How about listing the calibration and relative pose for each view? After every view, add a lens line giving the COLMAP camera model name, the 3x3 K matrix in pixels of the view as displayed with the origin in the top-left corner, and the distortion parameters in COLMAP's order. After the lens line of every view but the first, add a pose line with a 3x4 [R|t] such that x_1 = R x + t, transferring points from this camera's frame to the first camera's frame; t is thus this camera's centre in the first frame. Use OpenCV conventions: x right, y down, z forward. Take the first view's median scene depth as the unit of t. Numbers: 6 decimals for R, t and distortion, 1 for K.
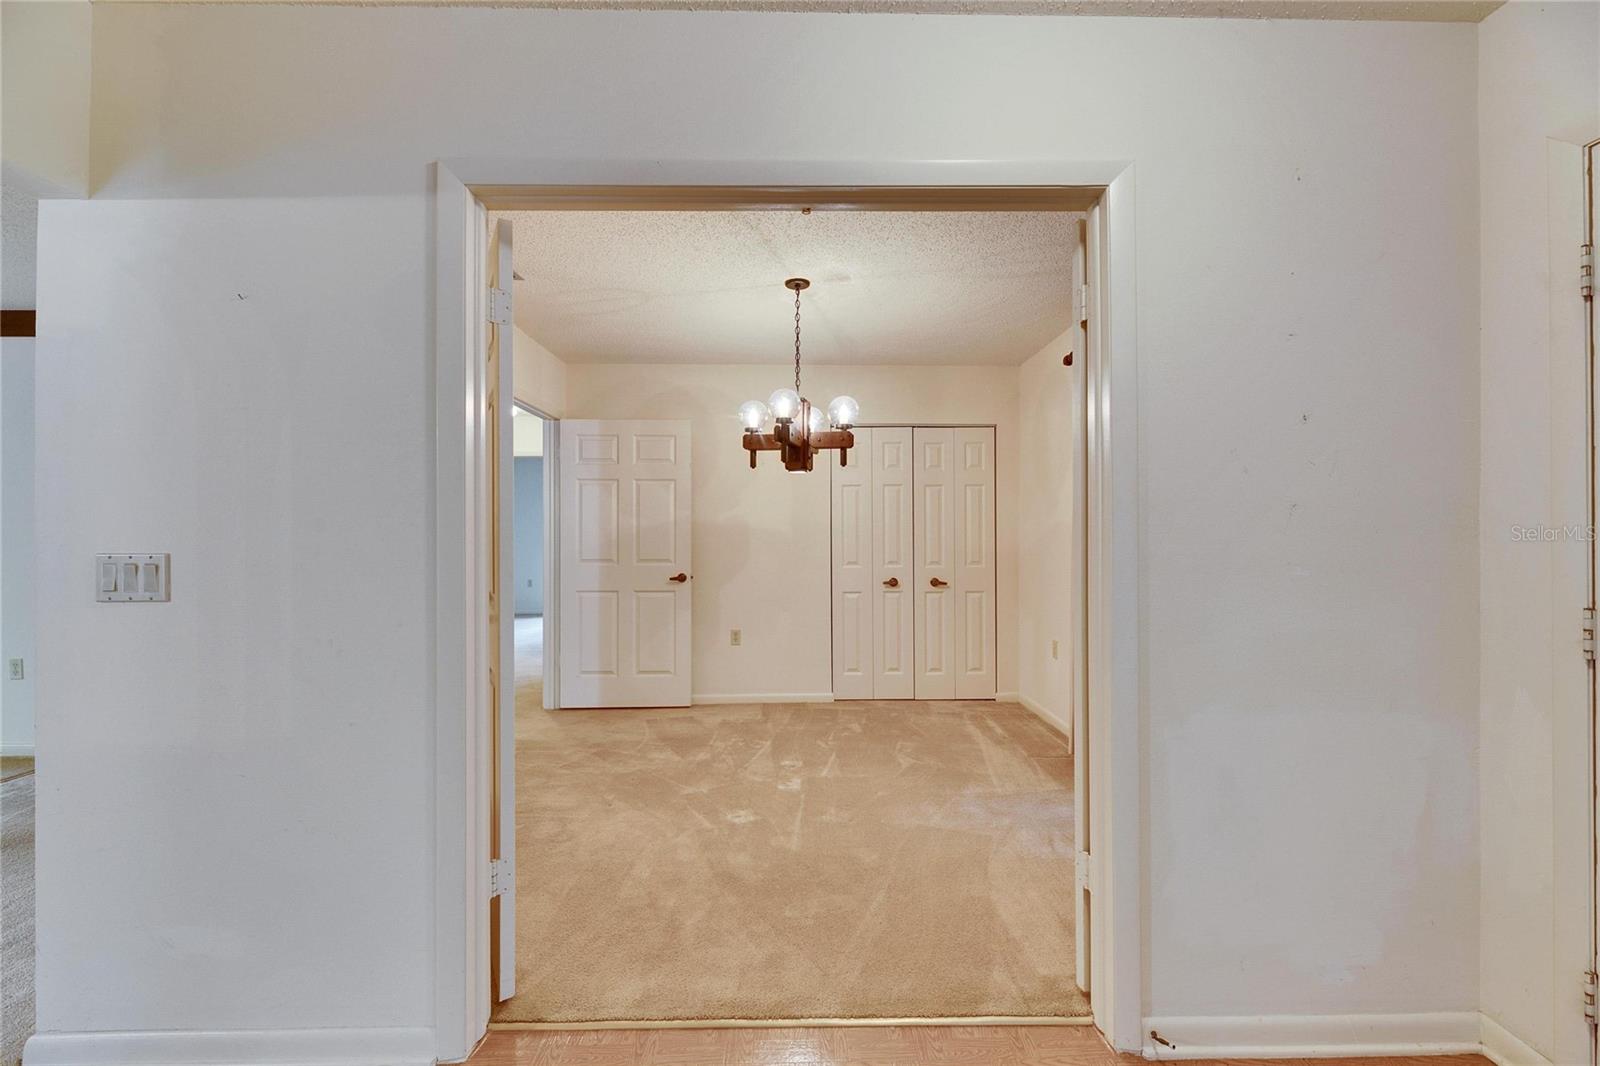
lens RADIAL K [[647.9, 0, 798.5], [0, 647.9, 529.2], [0, 0, 1]] dist [-0.001073, -0.000199]
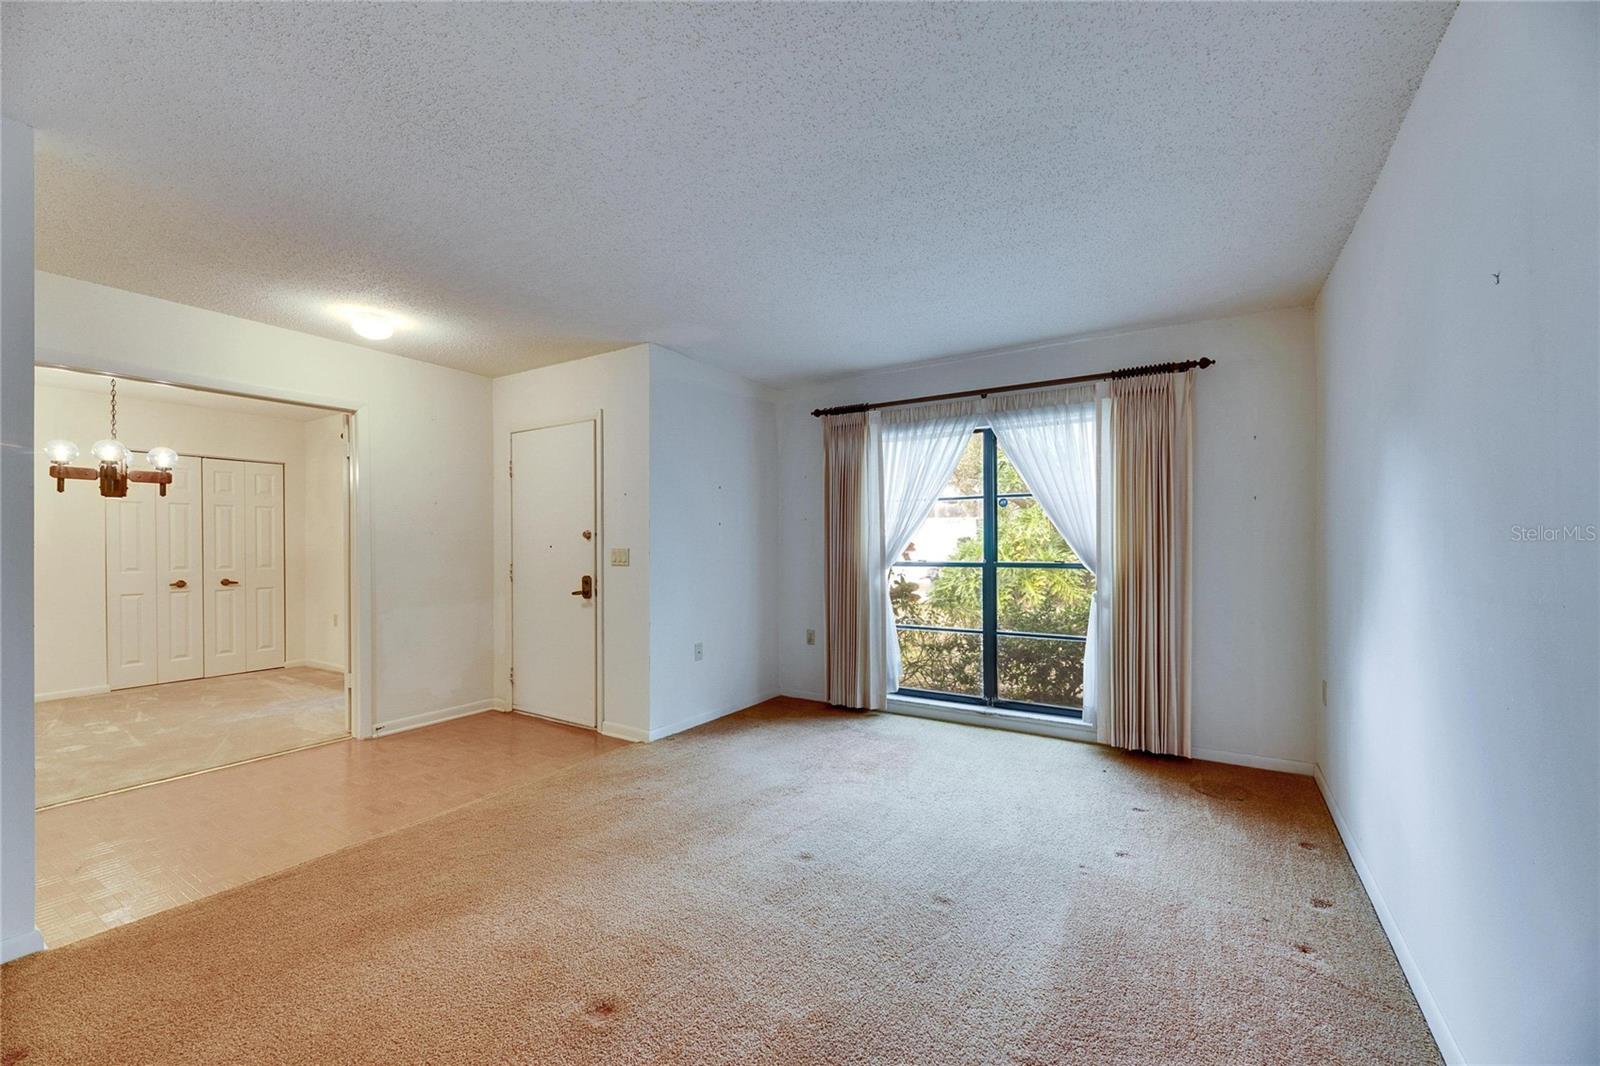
lens RADIAL K [[642.0, 0, 803.0], [0, 642.0, 545.1], [0, 0, 1]] dist [0.005808, -0.000125]
pose [[0.537270, -0.002523, 0.843406, -0.308479], [-0.004675, 0.999971, 0.005969, -0.004228], [-0.843397, -0.007149, 0.537243, -0.786452]]
